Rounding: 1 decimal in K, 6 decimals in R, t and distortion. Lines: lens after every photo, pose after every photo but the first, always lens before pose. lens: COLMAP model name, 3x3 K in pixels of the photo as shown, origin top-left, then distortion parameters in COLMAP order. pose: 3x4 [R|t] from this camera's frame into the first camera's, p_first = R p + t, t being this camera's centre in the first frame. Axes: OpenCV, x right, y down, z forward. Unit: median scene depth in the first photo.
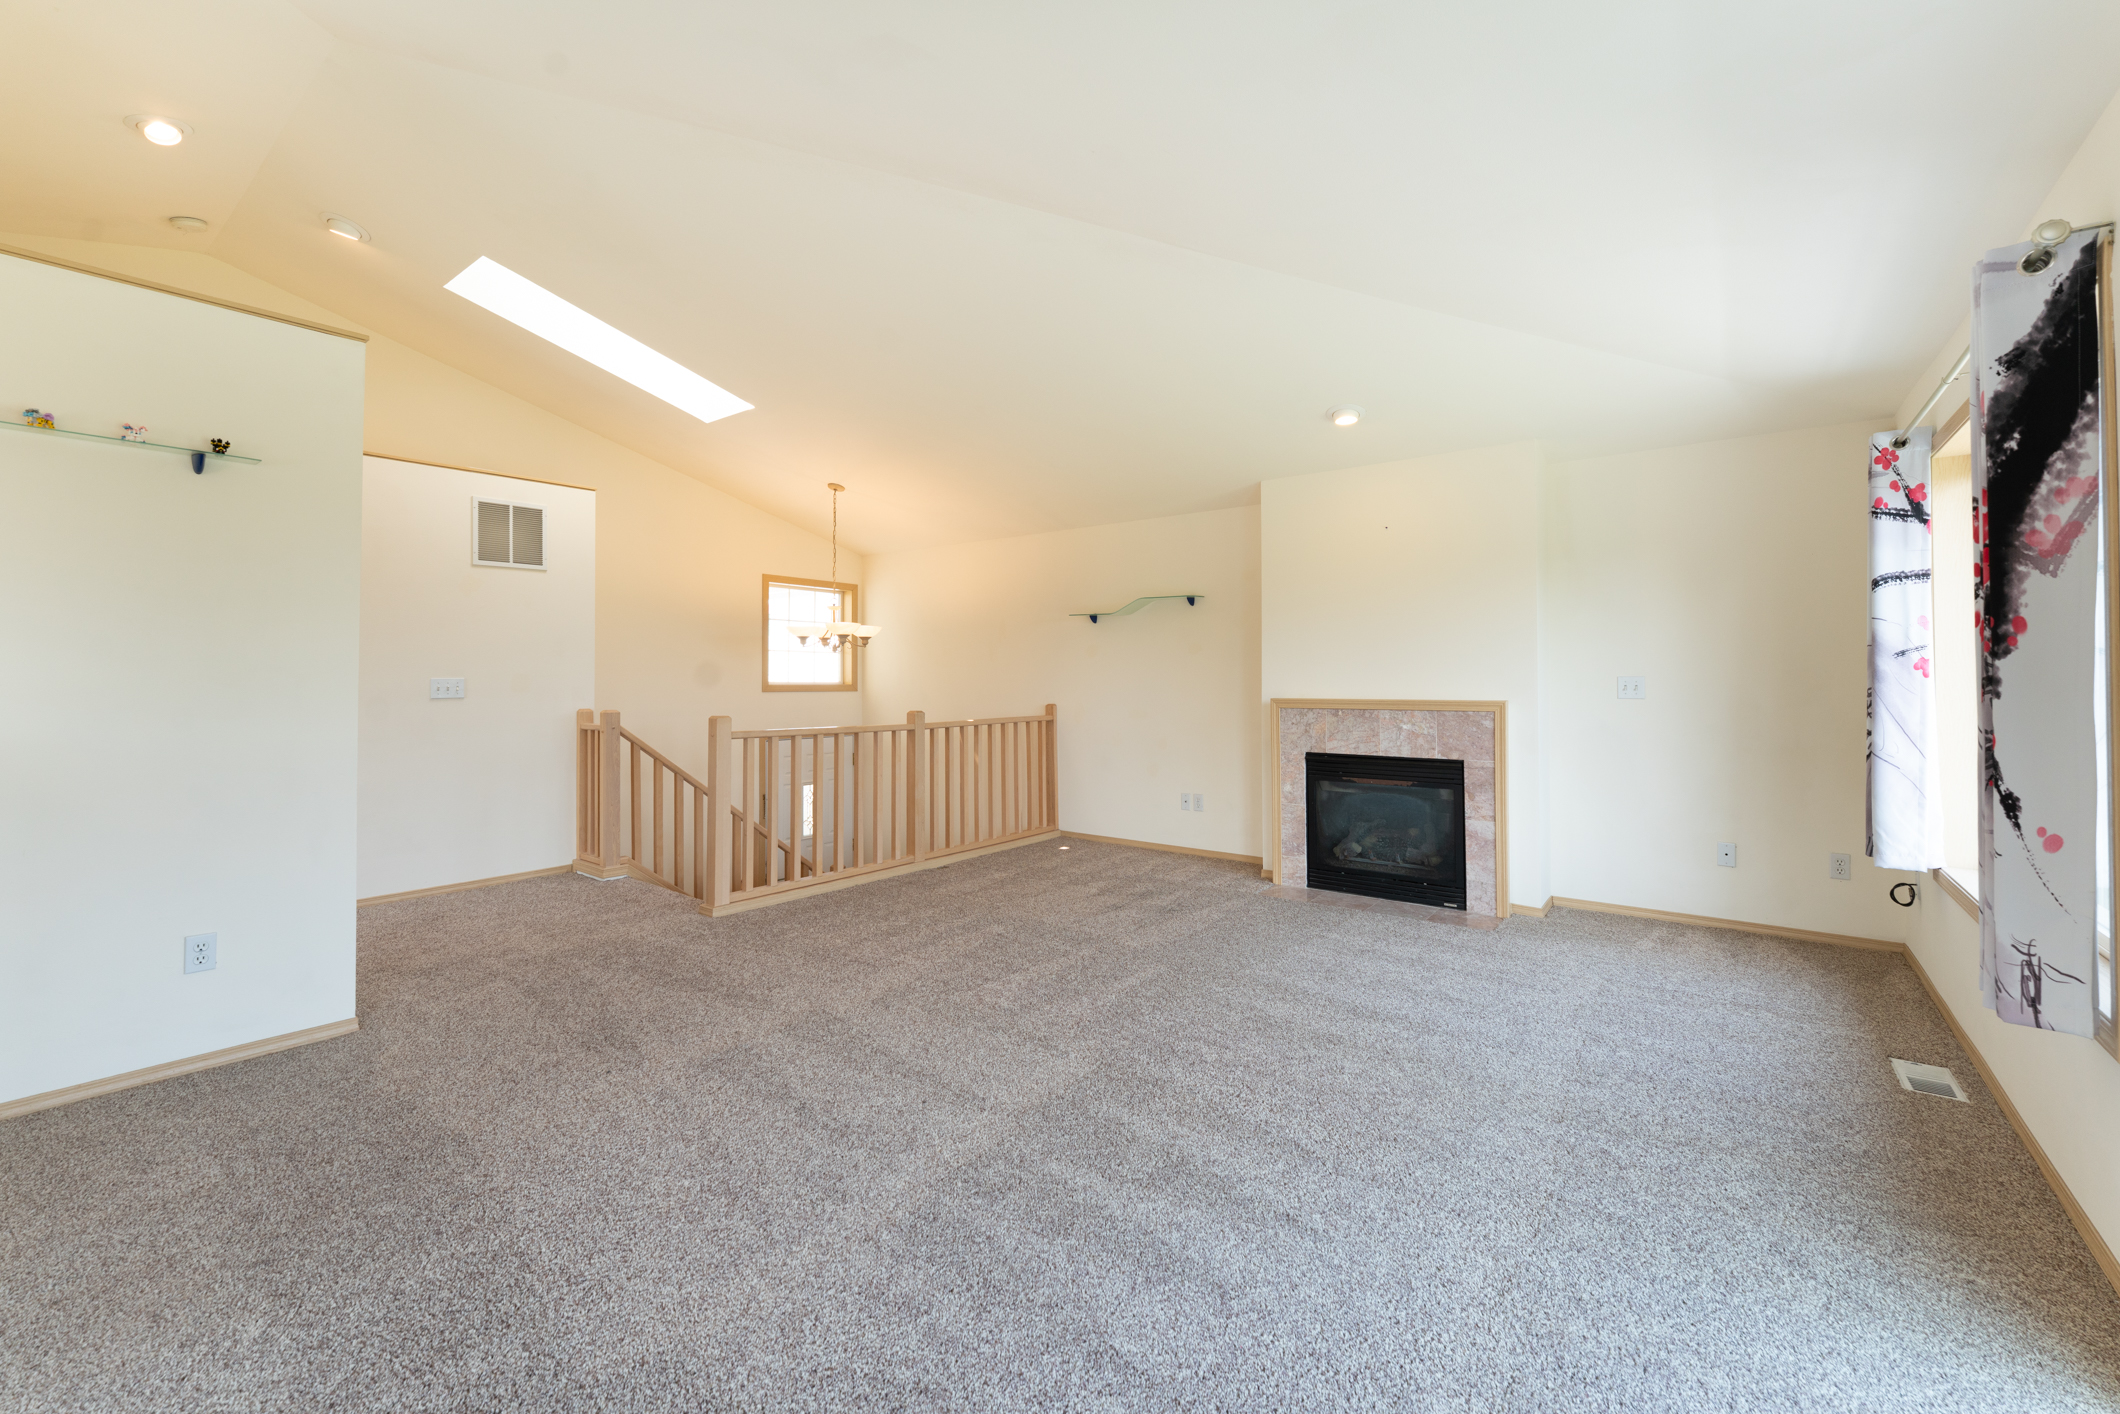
lens RADIAL K [[893.8, 0, 1055.5], [0, 893.8, 662.6], [0, 0, 1]] dist [-0.000584, -0.000102]
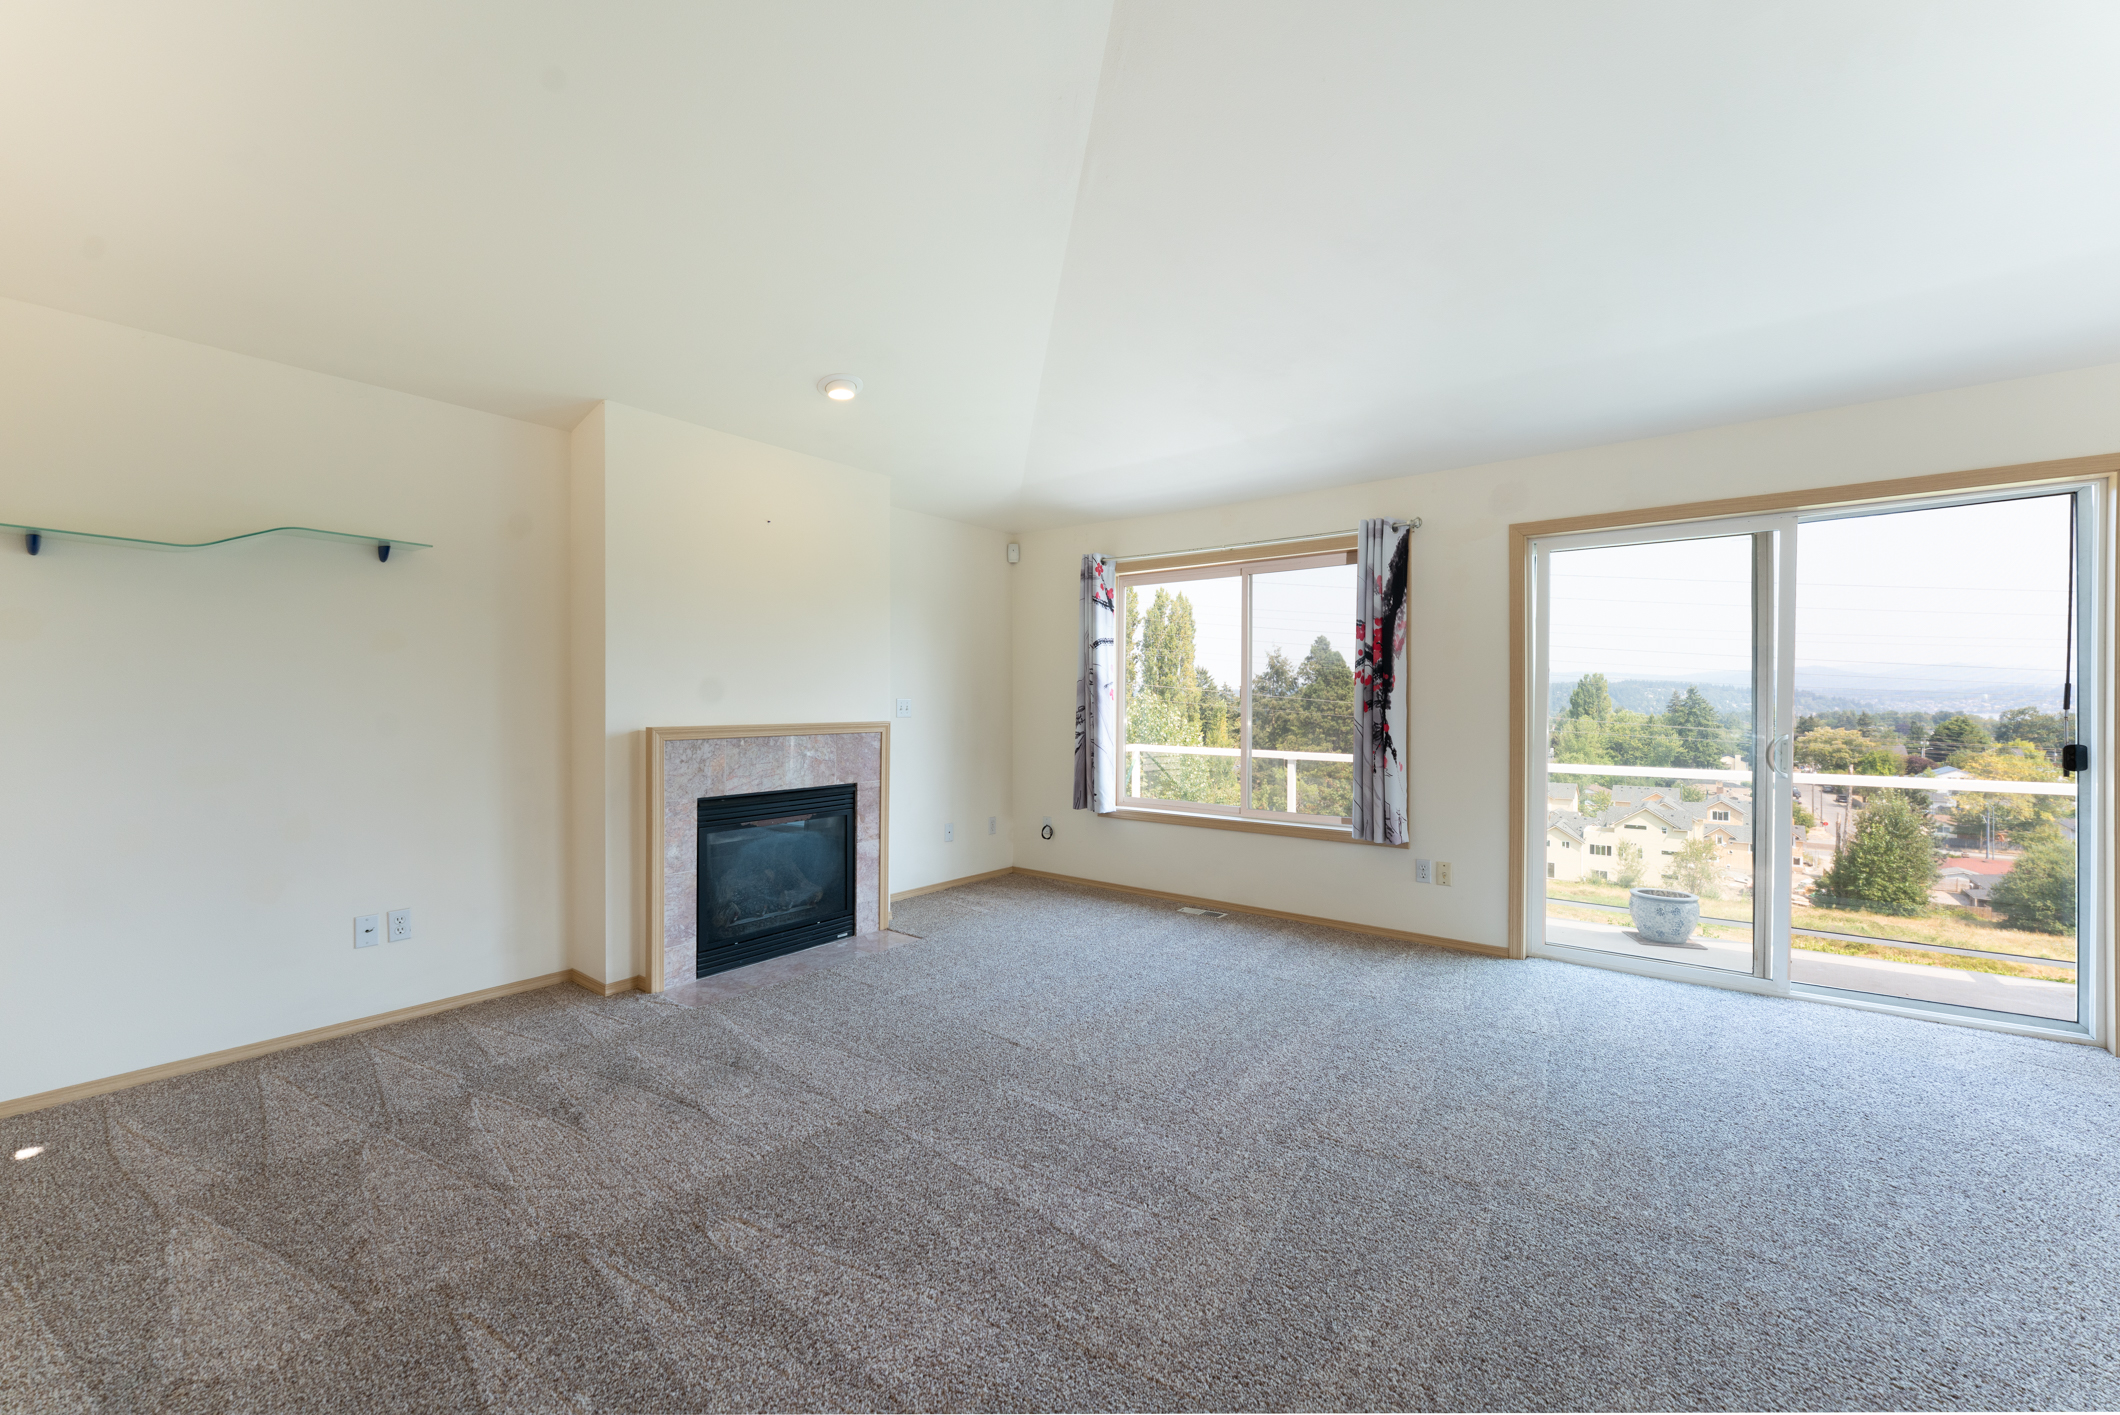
lens RADIAL K [[858.6, 0, 1060.0], [0, 858.6, 707.5], [0, 0, 1]] dist [-0.000148, -0.000003]
pose [[-0.028678, -0.006123, 0.999570, -0.491997], [-0.020006, 0.999784, 0.005550, 0.016542], [-0.999388, -0.019838, -0.028794, 0.805737]]
